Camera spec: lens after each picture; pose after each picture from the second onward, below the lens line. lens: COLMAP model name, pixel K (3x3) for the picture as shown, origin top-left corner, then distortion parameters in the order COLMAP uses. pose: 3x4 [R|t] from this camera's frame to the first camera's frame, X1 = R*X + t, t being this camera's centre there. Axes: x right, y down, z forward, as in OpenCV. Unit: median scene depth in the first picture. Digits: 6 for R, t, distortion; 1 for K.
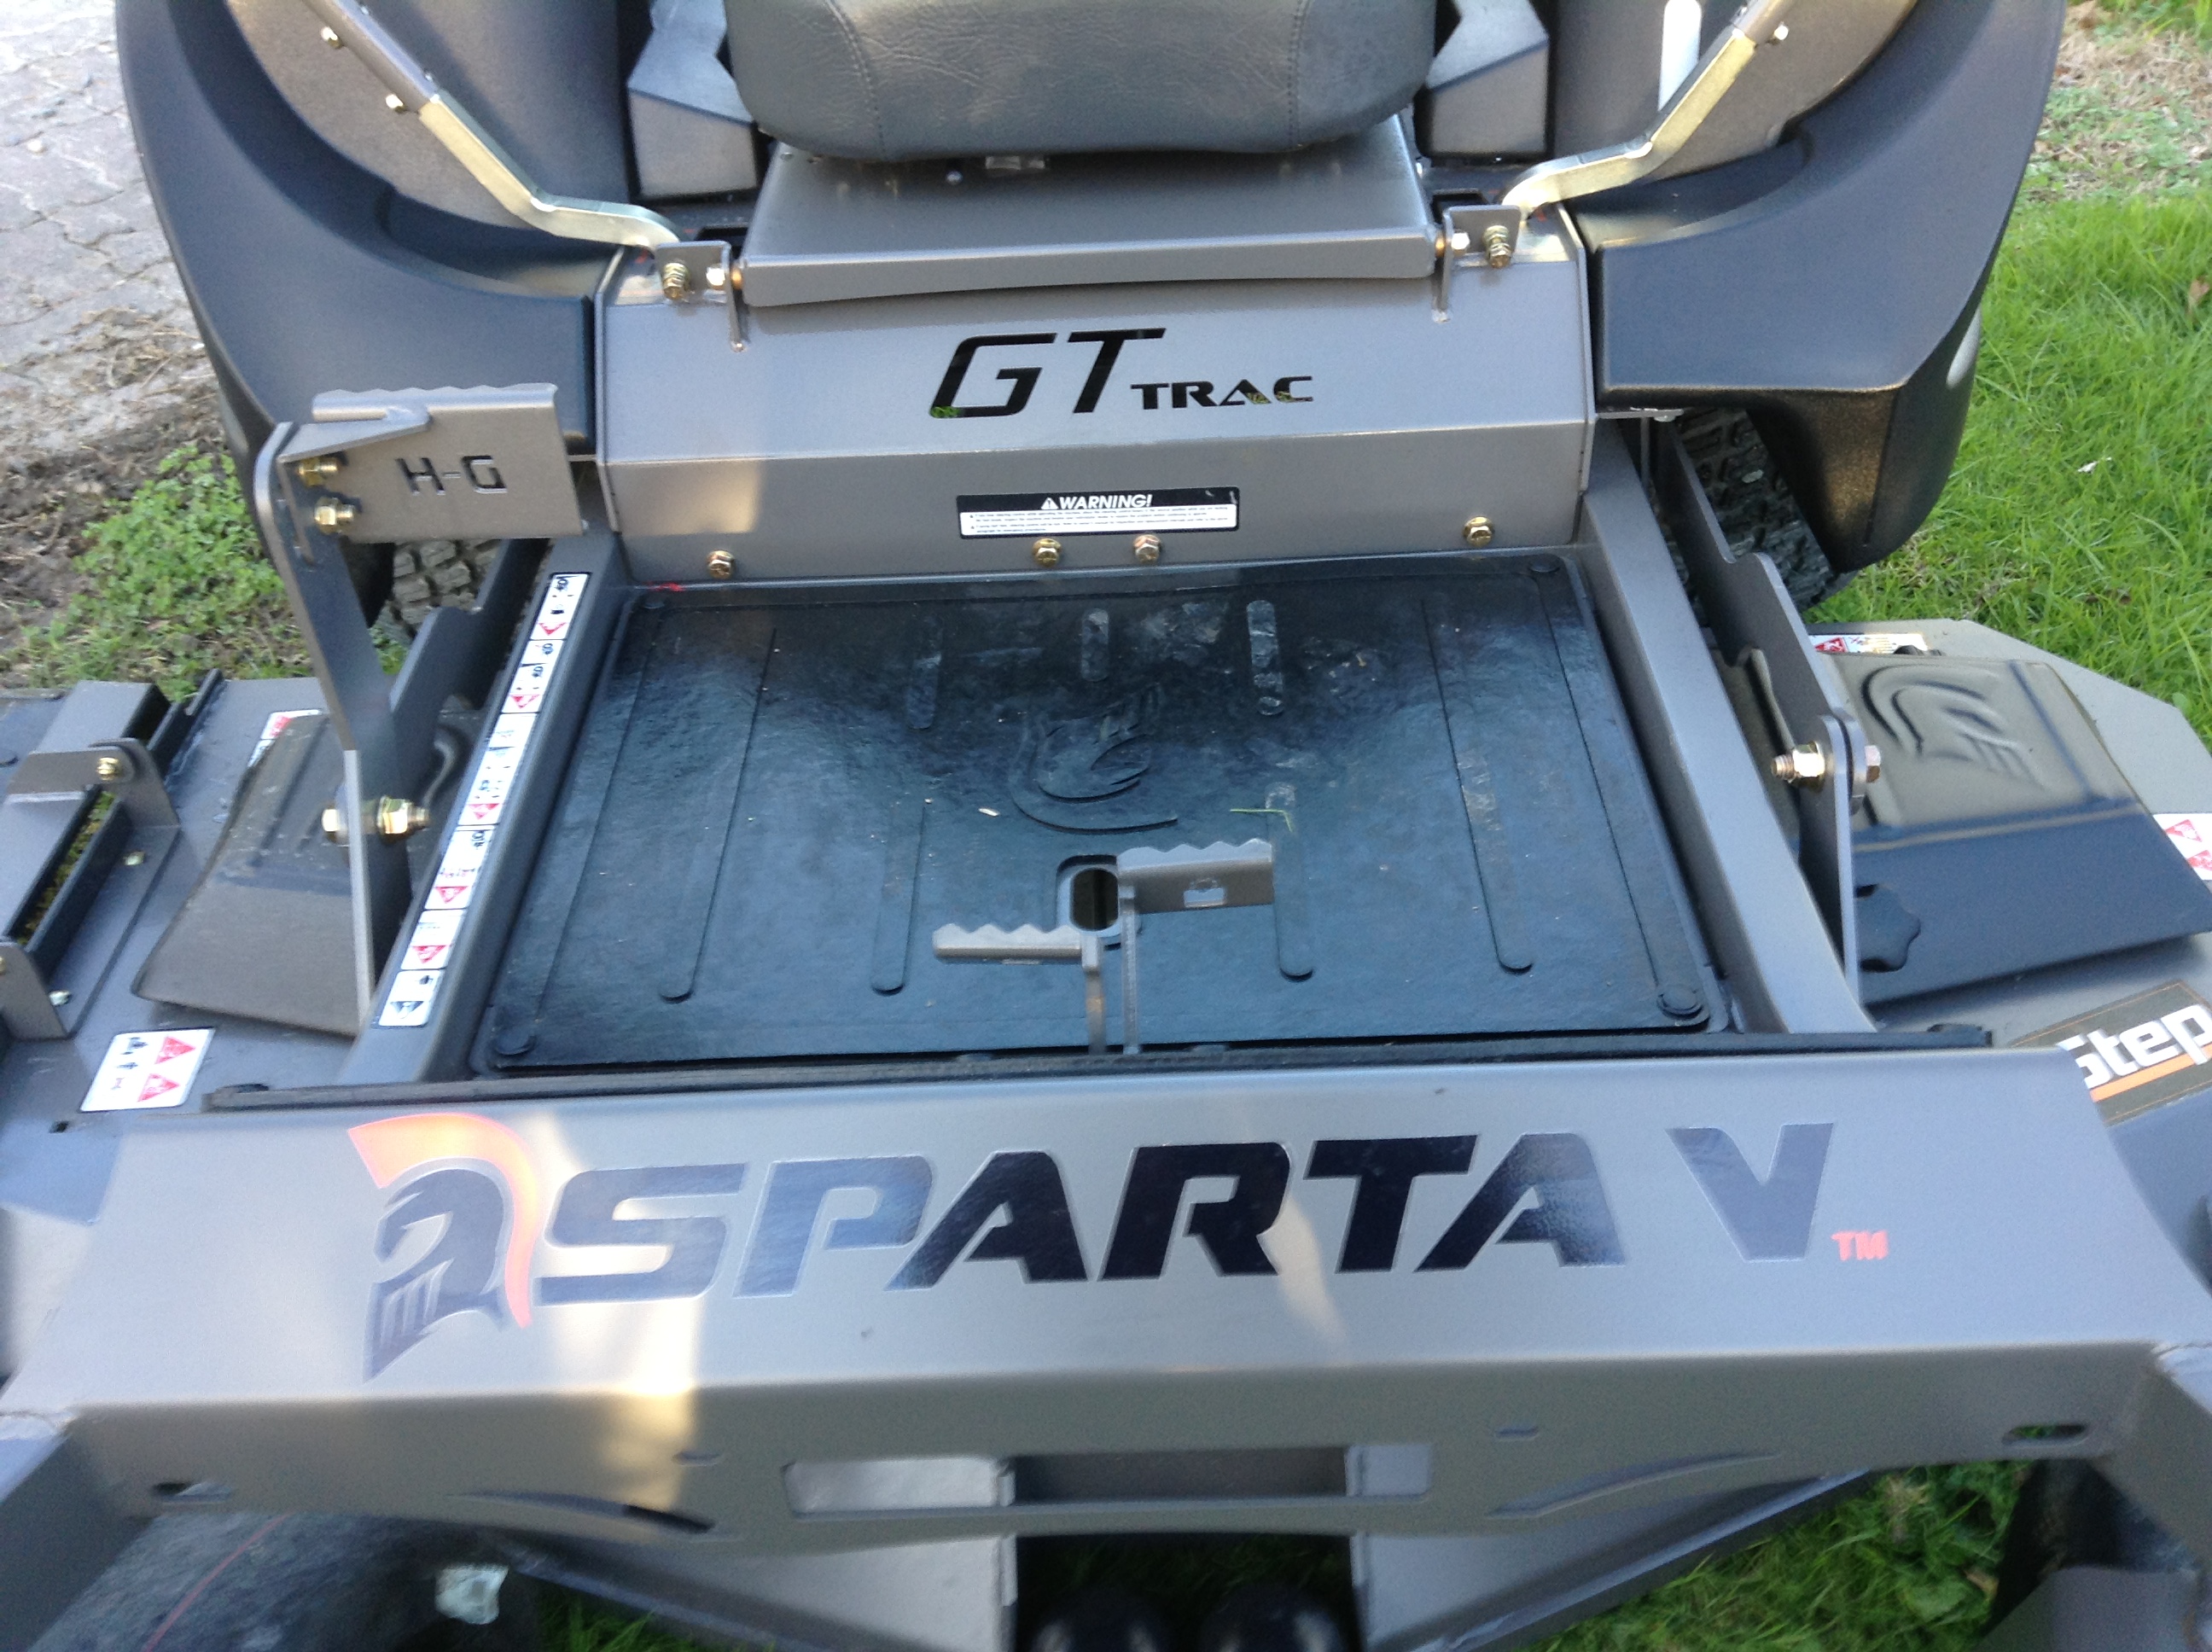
lens RADIAL K [[2137.2, 0, 1106.0], [0, 2137.2, 826.0], [0, 0, 1]] dist [0.129394, -0.359403]
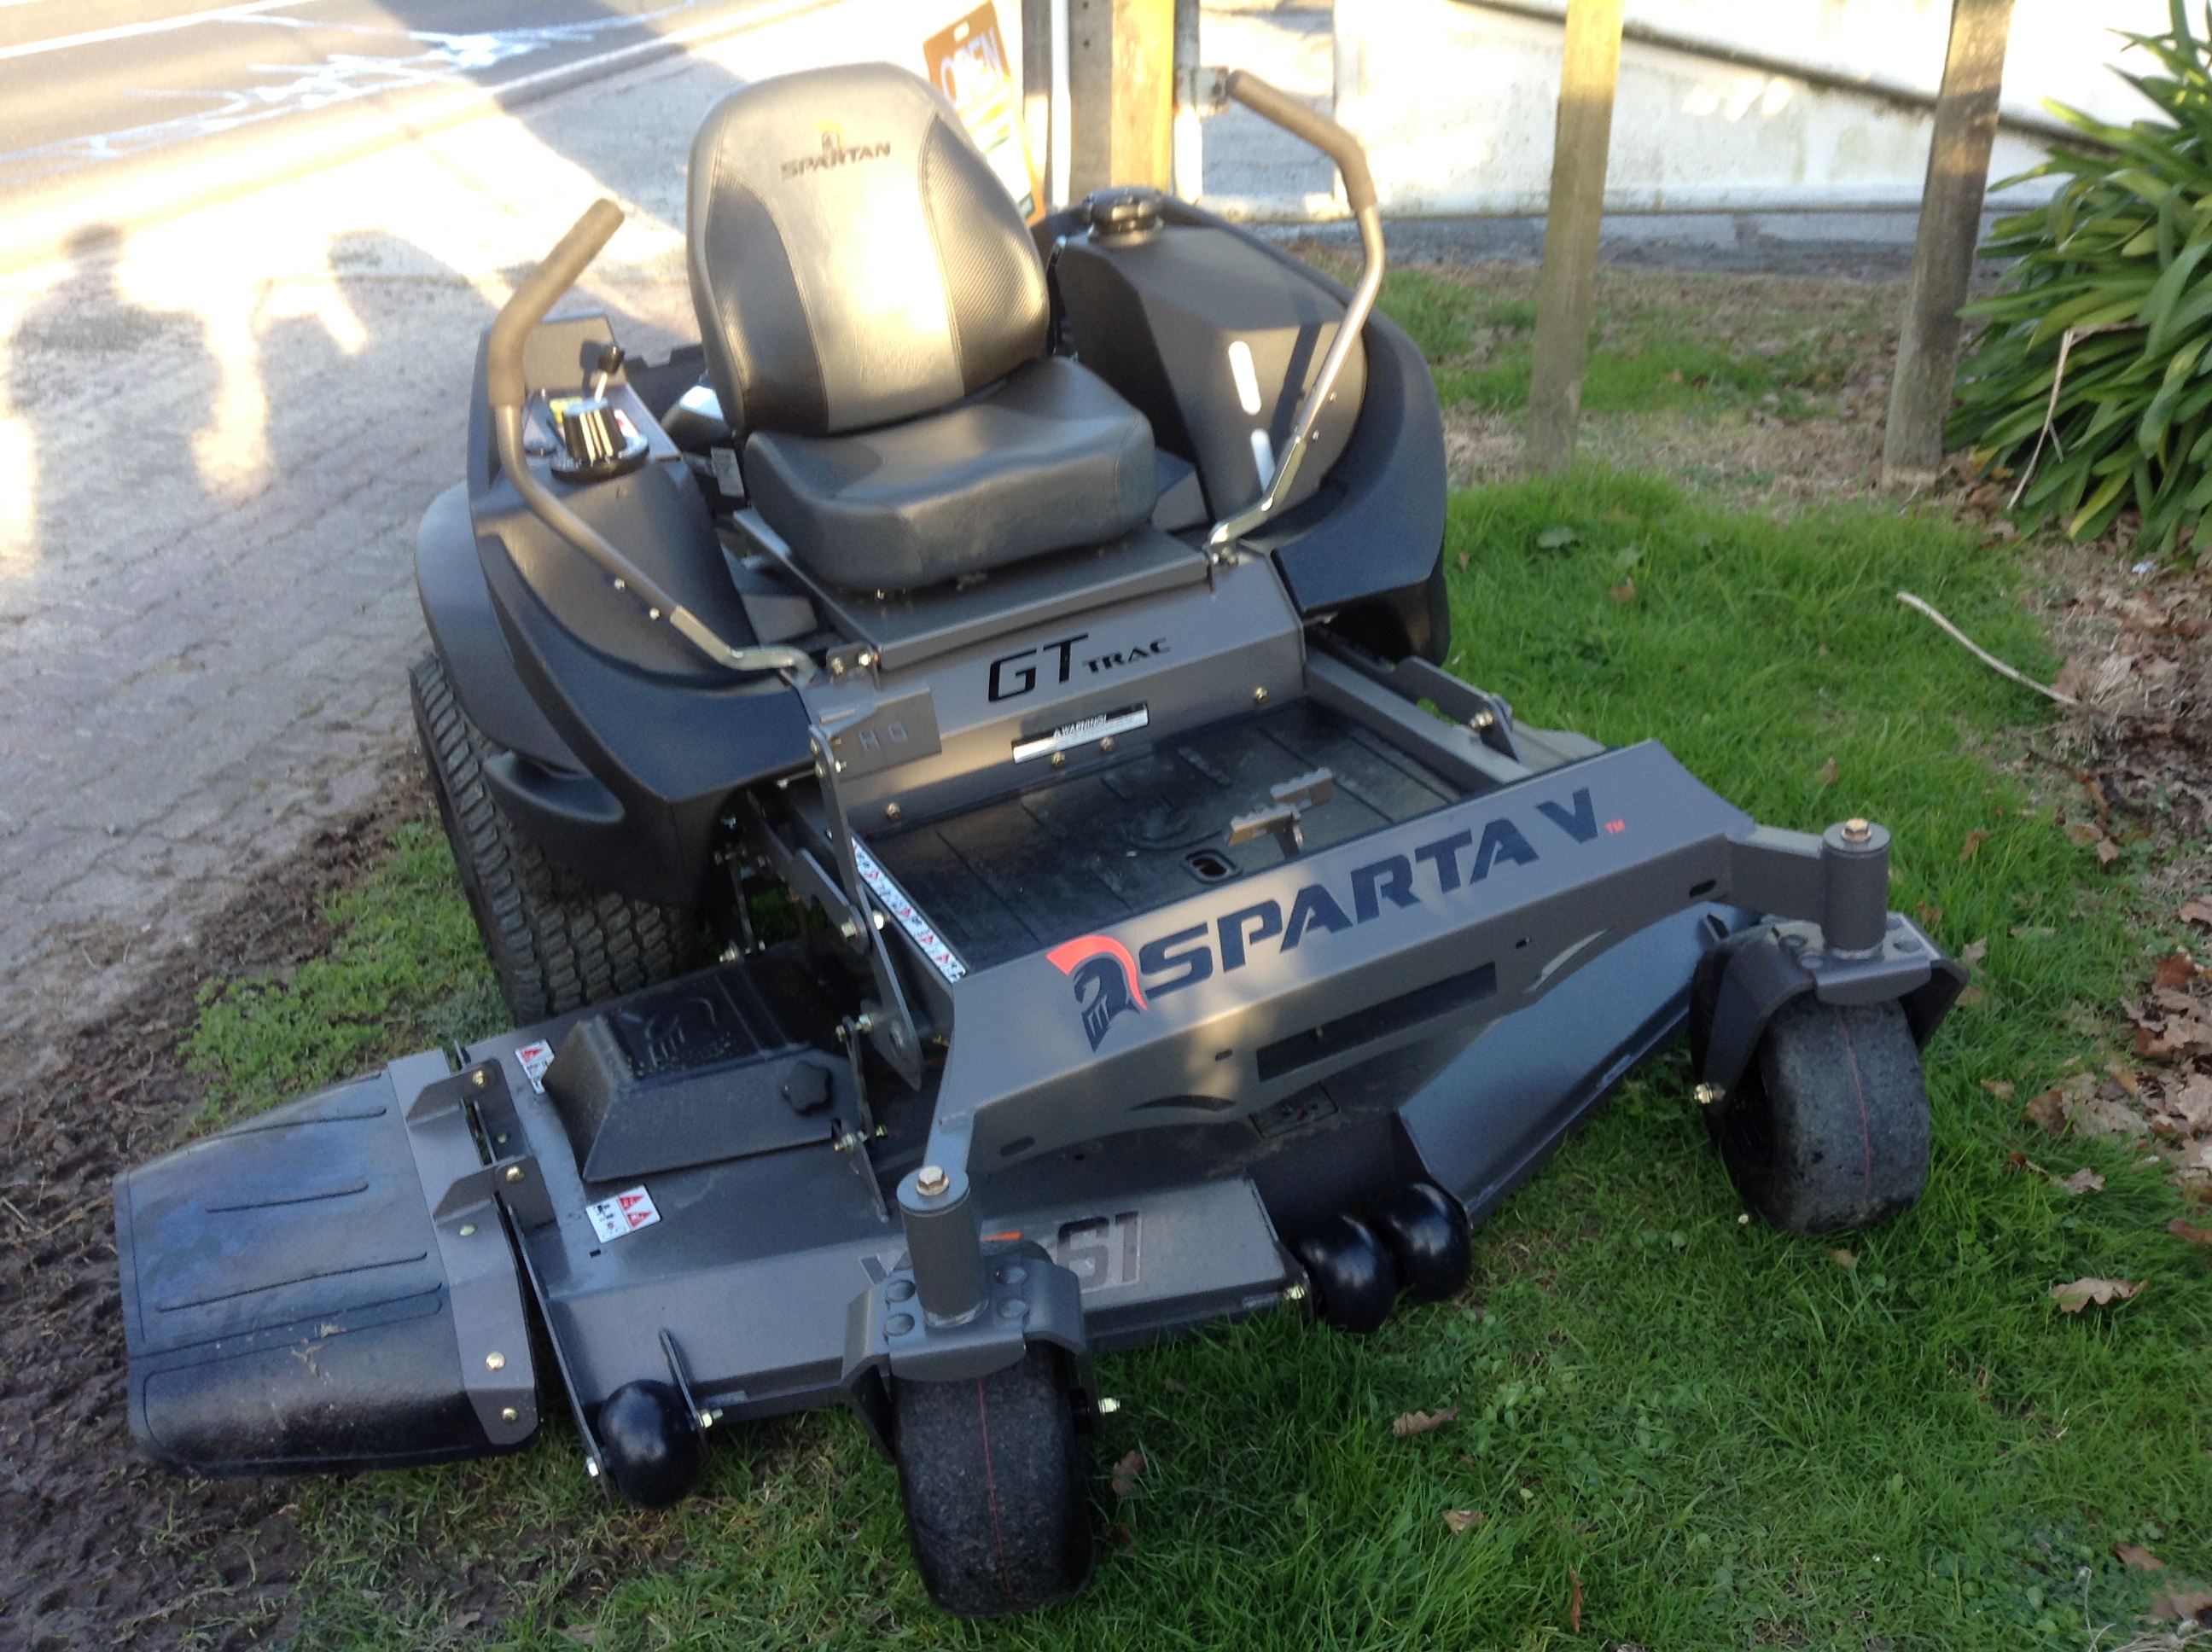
lens RADIAL K [[2137.2, 0, 1106.0], [0, 2137.2, 826.0], [0, 0, 1]] dist [0.129394, -0.359403]
pose [[0.908002, -0.251377, 0.335174, -0.647207], [0.323387, 0.929139, -0.179224, 0.279691], [-0.266370, 0.271127, 0.924953, -0.735711]]
